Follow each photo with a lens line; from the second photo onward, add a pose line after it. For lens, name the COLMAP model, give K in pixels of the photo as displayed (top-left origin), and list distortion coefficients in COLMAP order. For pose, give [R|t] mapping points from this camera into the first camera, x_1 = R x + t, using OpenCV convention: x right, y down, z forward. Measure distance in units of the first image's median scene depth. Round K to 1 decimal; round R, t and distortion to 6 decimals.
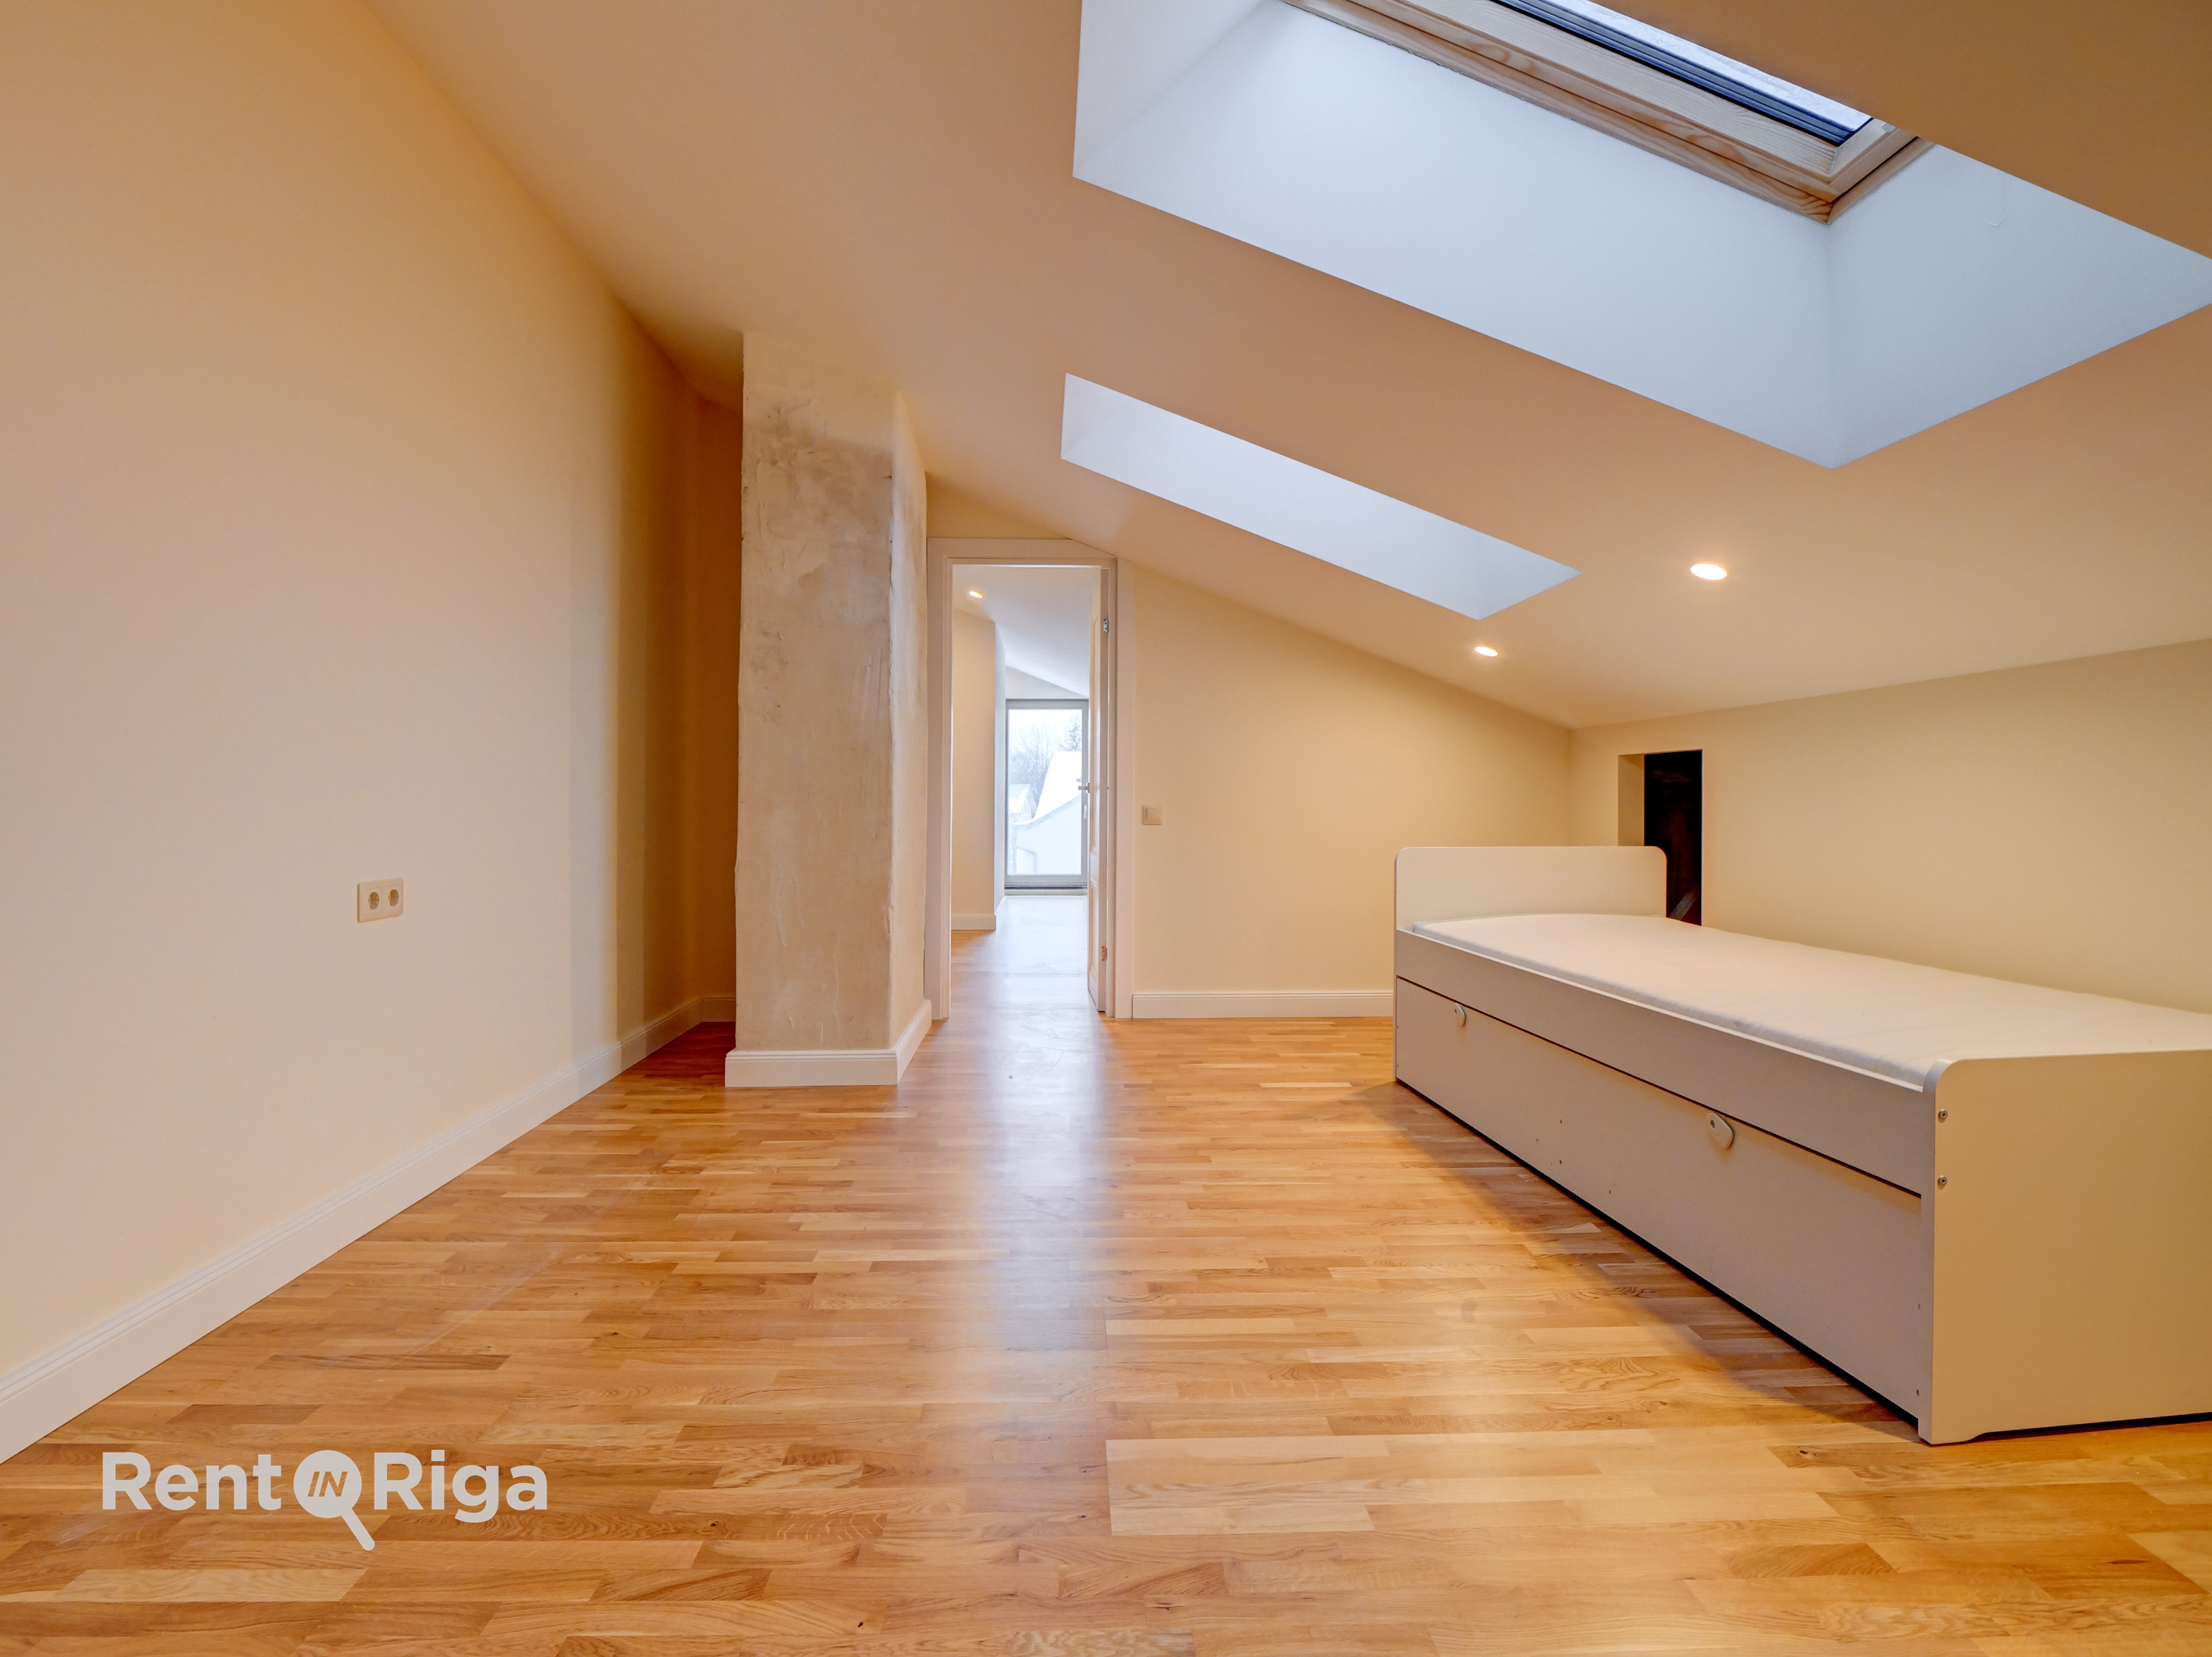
lens RADIAL K [[1080.2, 0, 1080.7], [0, 1080.2, 815.8], [0, 0, 1]] dist [-0.022924, -0.000302]
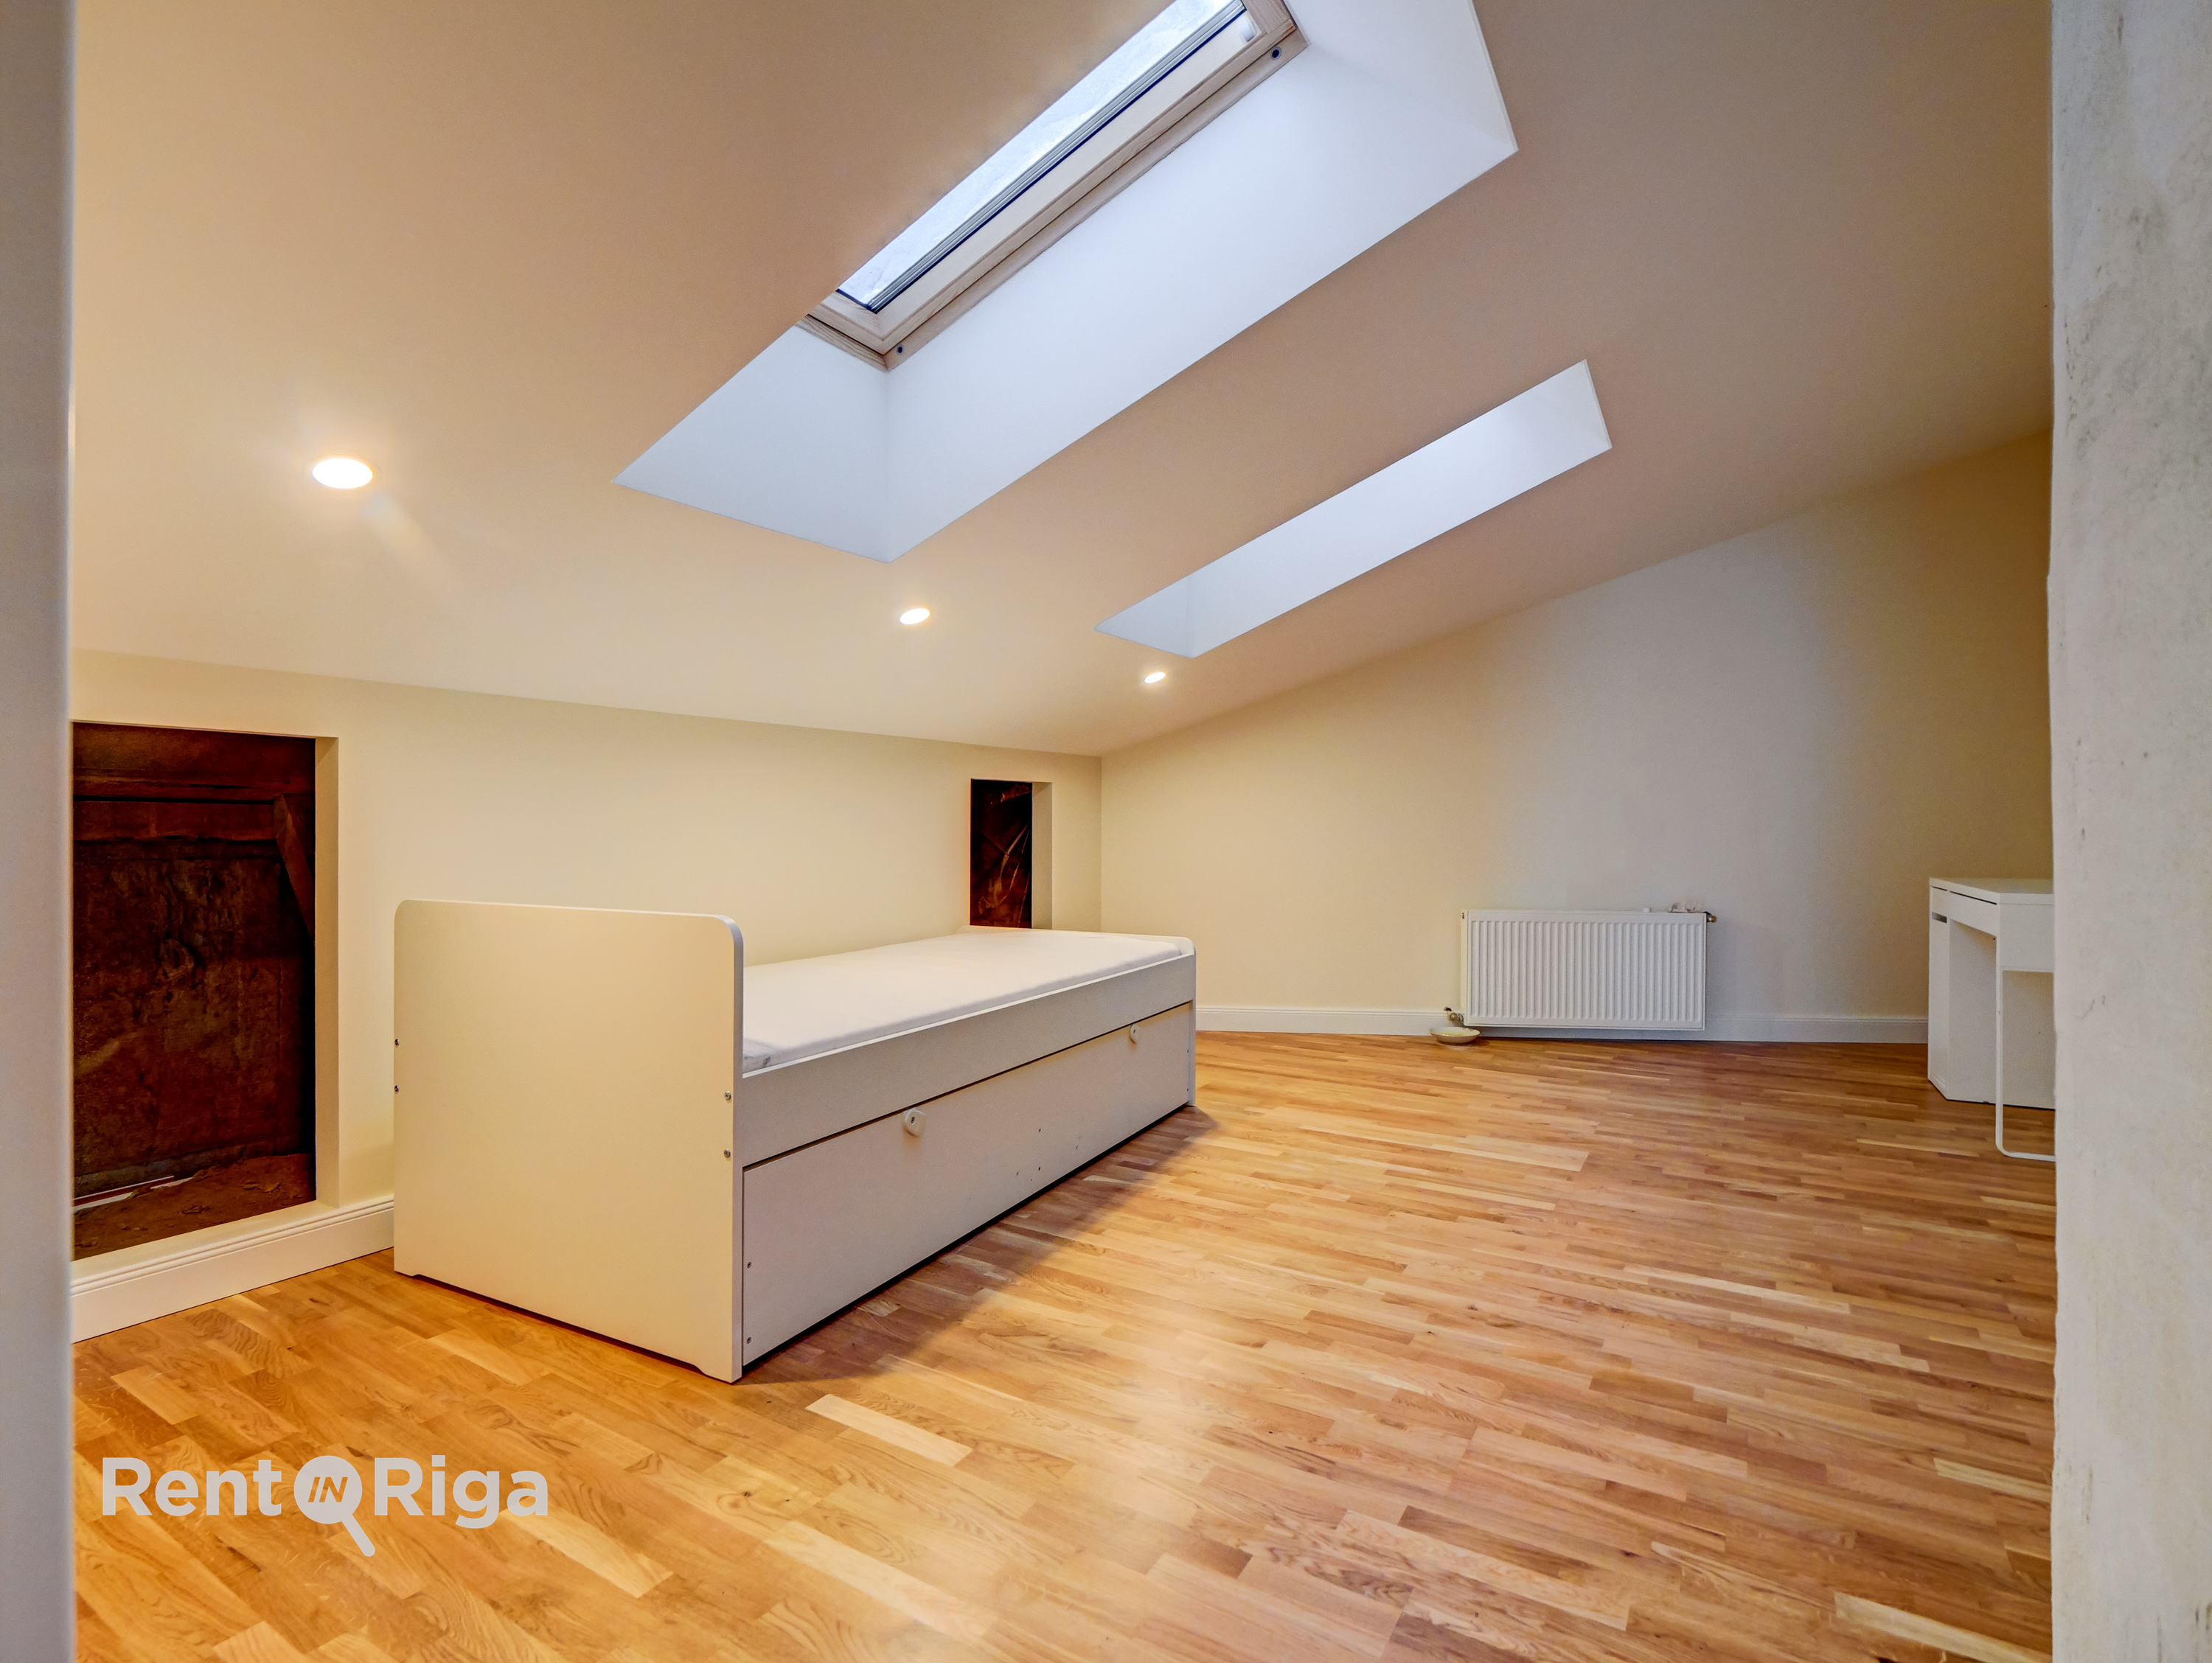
lens RADIAL K [[1067.6, 0, 1106.0], [0, 1067.6, 831.5], [0, 0, 1]] dist [-0.015376, -0.001354]
pose [[-0.845331, -0.010002, 0.534149, -0.186131], [-0.000185, 0.999830, 0.018428, -0.029261], [-0.534242, 0.015478, -0.845190, 2.140255]]
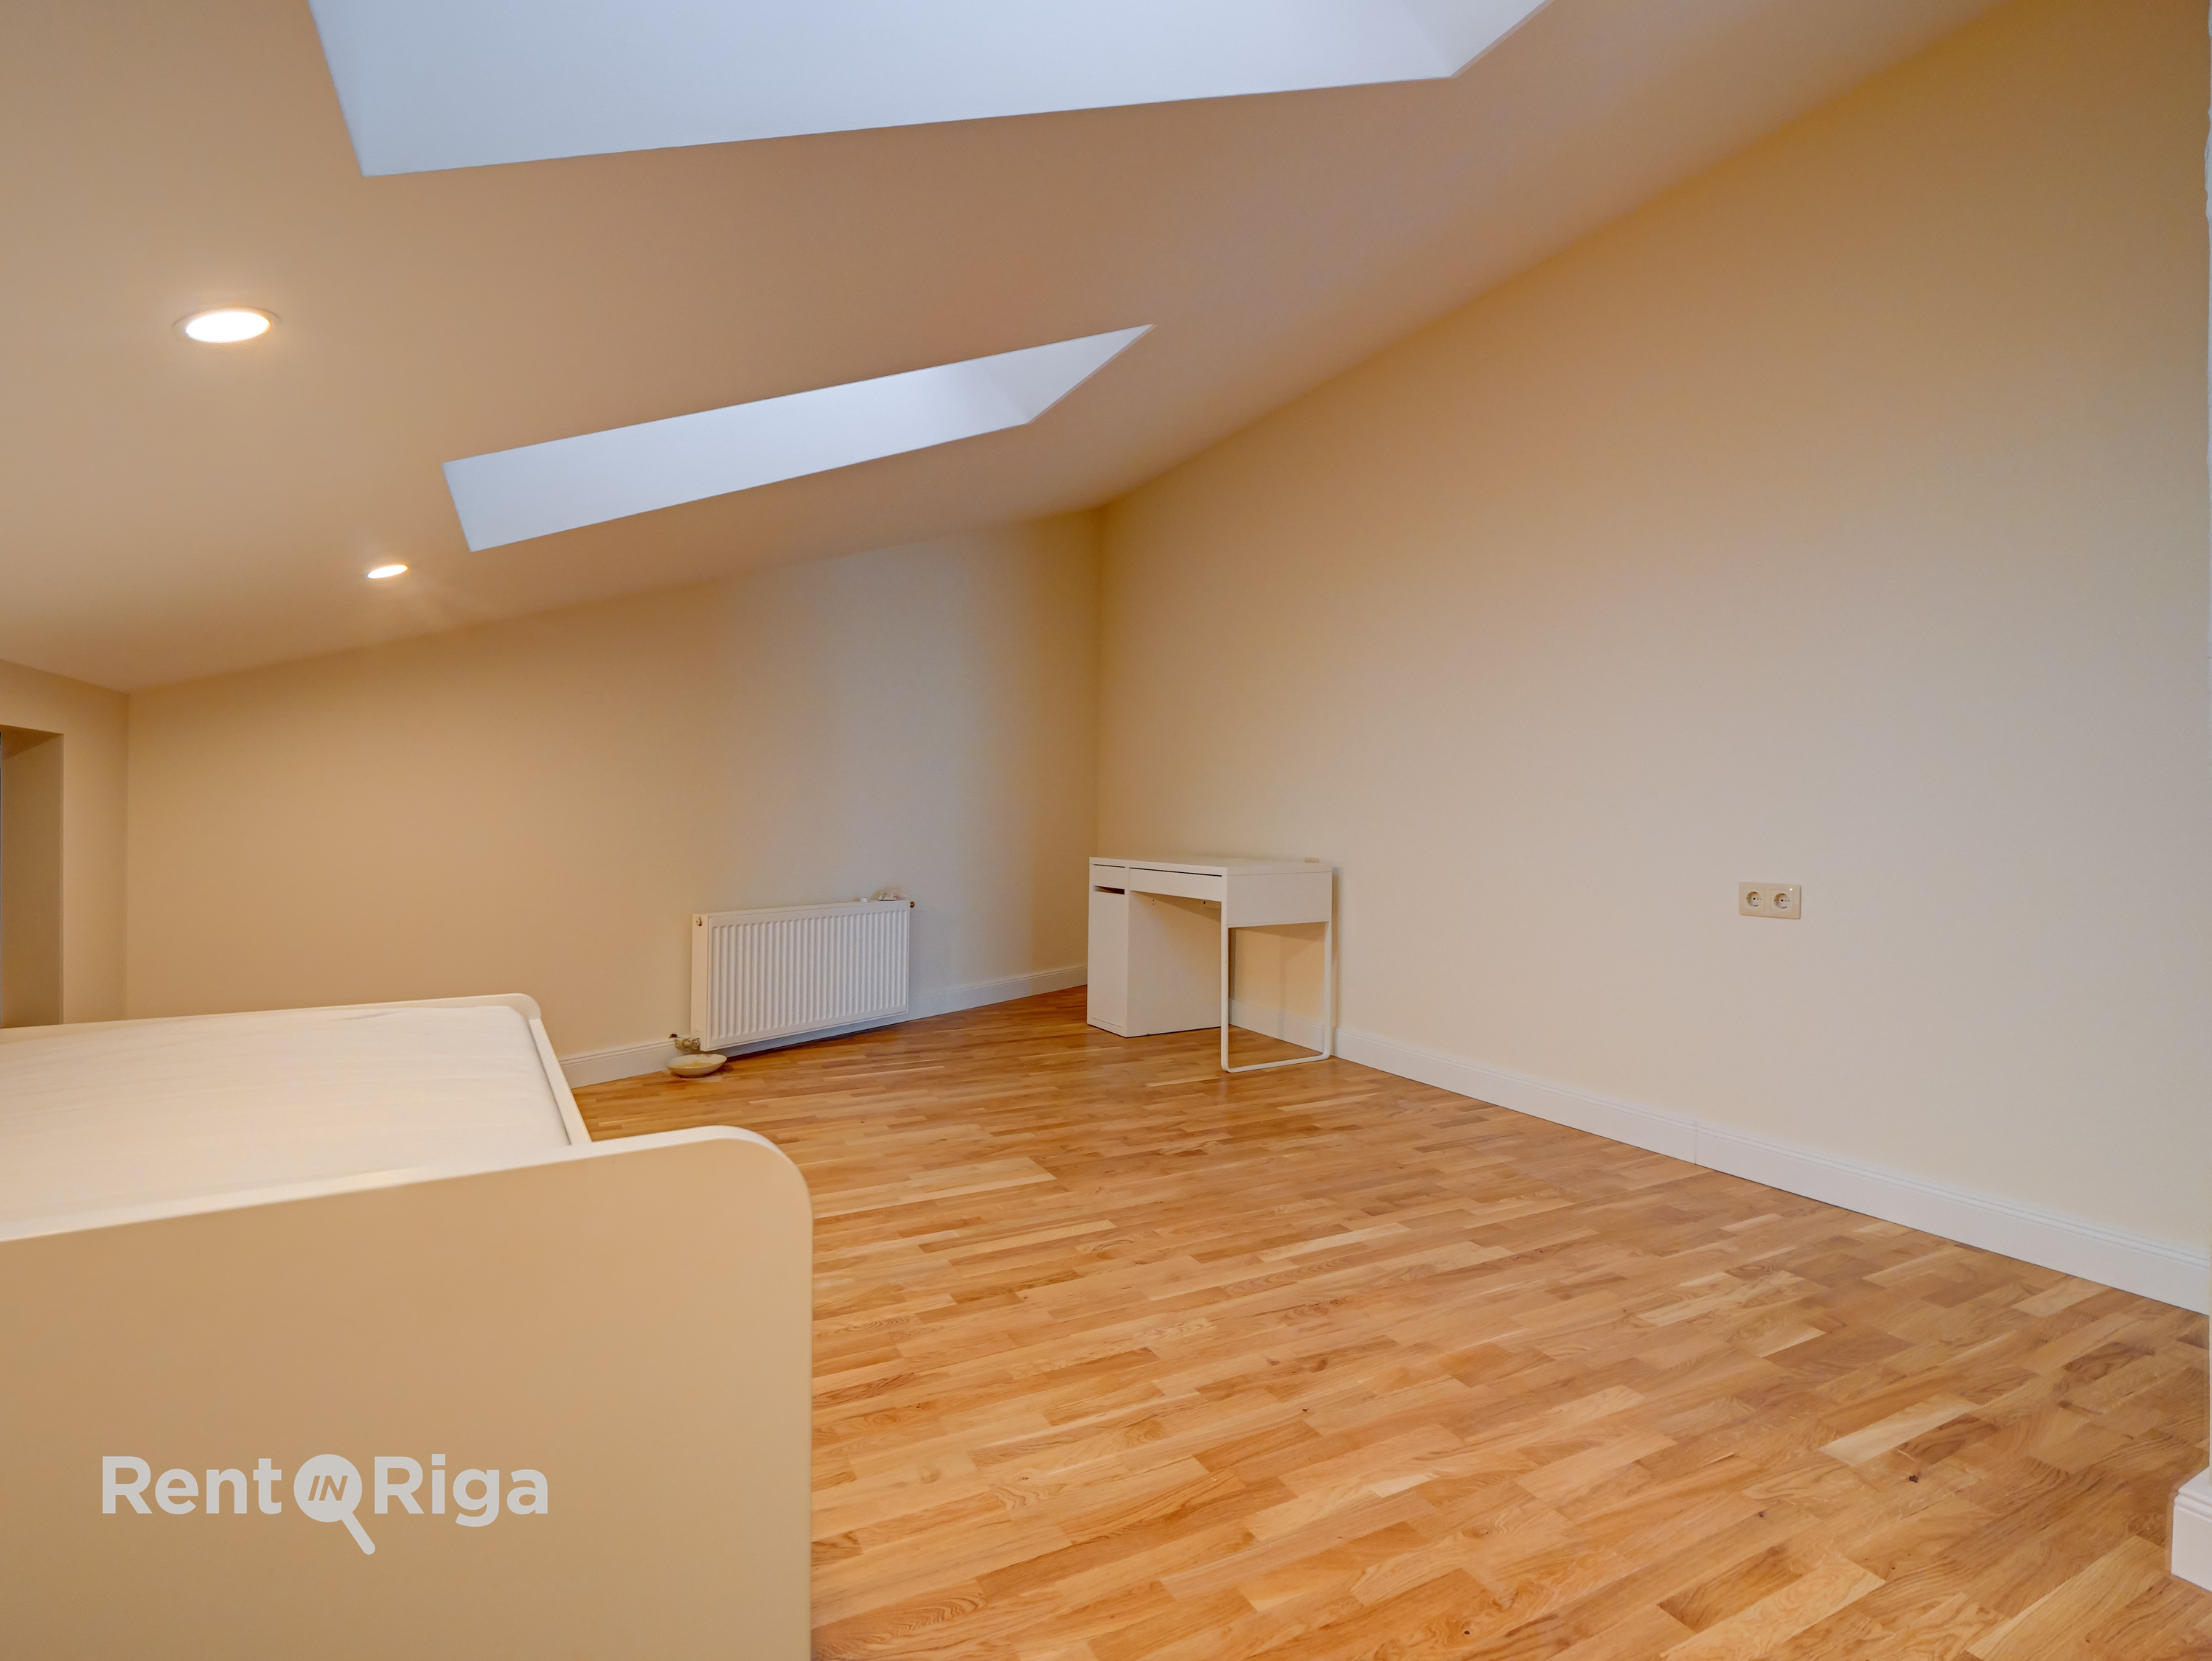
lens RADIAL K [[1080.0, 0, 1080.7], [0, 1080.0, 817.8], [0, 0, 1]] dist [-0.022924, -0.000302]
pose [[-0.910780, -0.000475, -0.412891, 0.512404], [-0.005747, 0.999917, 0.011527, -0.019687], [0.412851, 0.012871, -0.910707, 1.868701]]
